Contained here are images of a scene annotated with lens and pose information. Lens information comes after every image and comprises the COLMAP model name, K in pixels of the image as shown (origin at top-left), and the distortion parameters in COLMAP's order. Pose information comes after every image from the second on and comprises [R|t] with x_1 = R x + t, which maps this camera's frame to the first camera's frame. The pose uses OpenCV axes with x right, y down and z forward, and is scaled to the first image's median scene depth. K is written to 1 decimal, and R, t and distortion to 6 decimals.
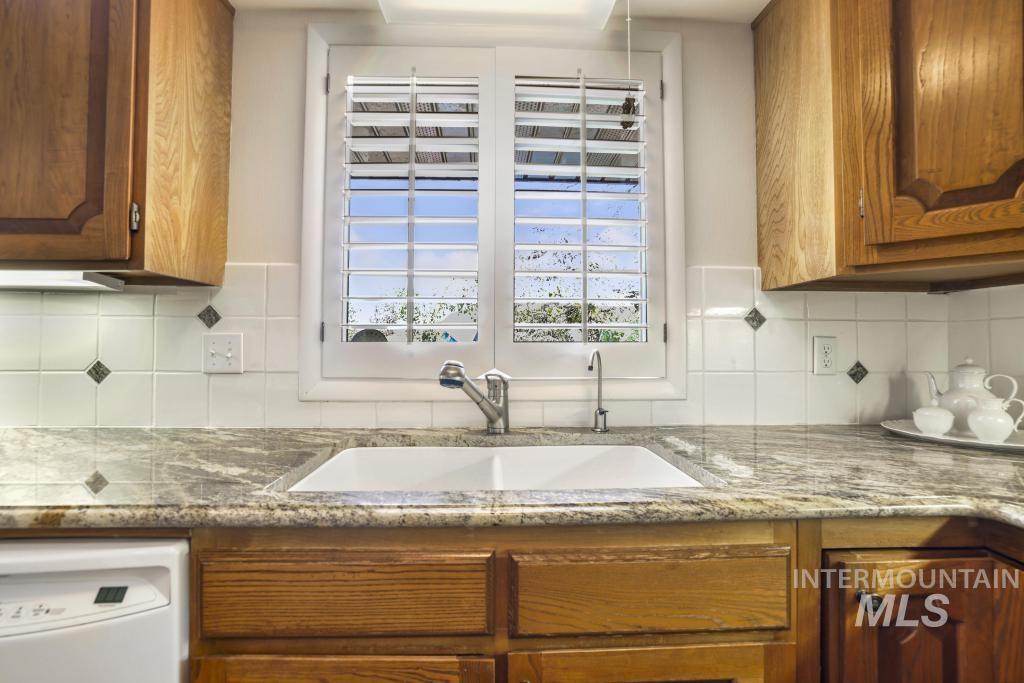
lens RADIAL K [[434.1, 0, 512.0], [0, 434.1, 341.5], [0, 0, 1]] dist [-0.031543, 0.010821]
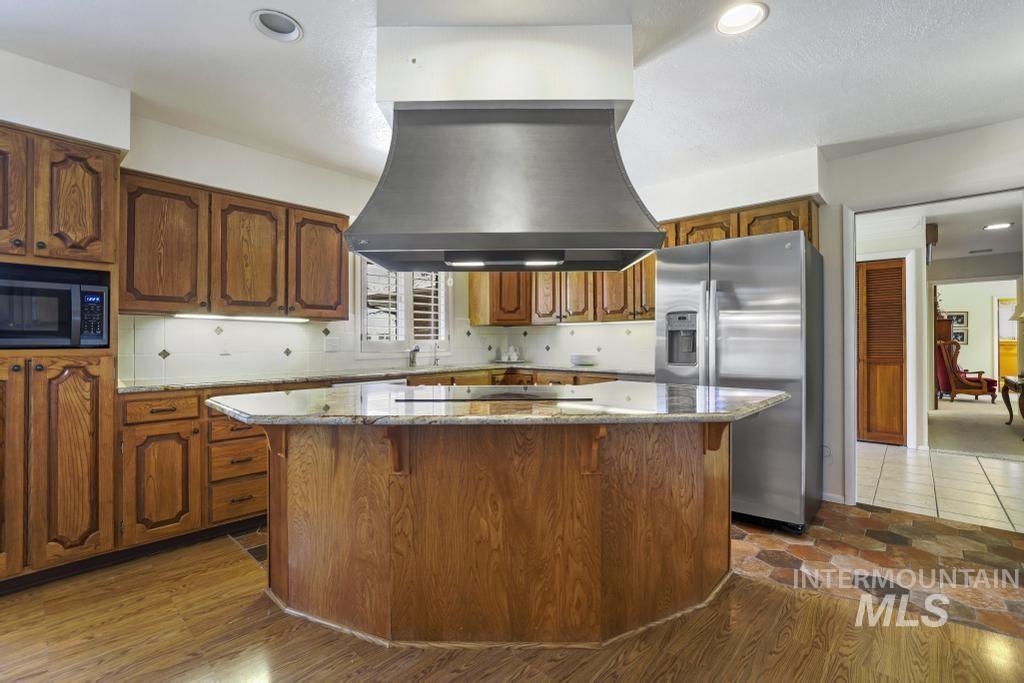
lens RADIAL K [[456.6, 0, 512.0], [0, 456.6, 341.5], [0, 0, 1]] dist [-0.038199, 0.013045]
pose [[0.690584, -0.007008, 0.723218, -2.250562], [0.000820, 0.999960, 0.008906, -0.021637], [-0.723251, -0.005557, 0.690562, -2.193675]]
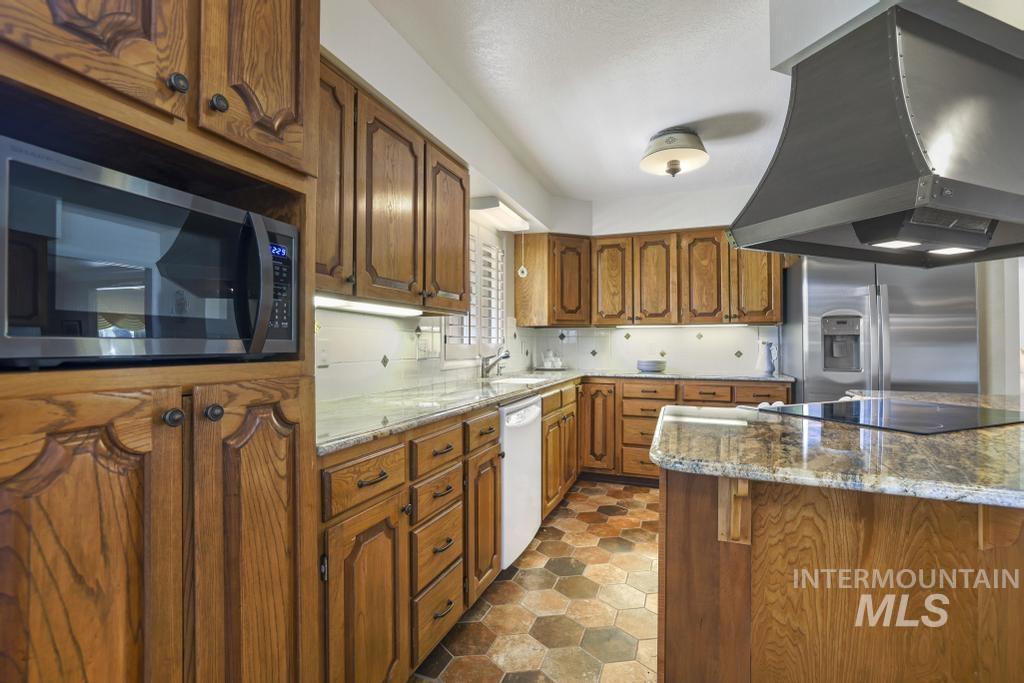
lens RADIAL K [[456.6, 0, 512.0], [0, 456.6, 341.5], [0, 0, 1]] dist [-0.038199, 0.013045]
pose [[0.396069, 0.001596, 0.918219, -2.743930], [-0.005354, 0.999986, 0.000571, -0.016117], [-0.918205, -0.005142, 0.396072, -0.273027]]
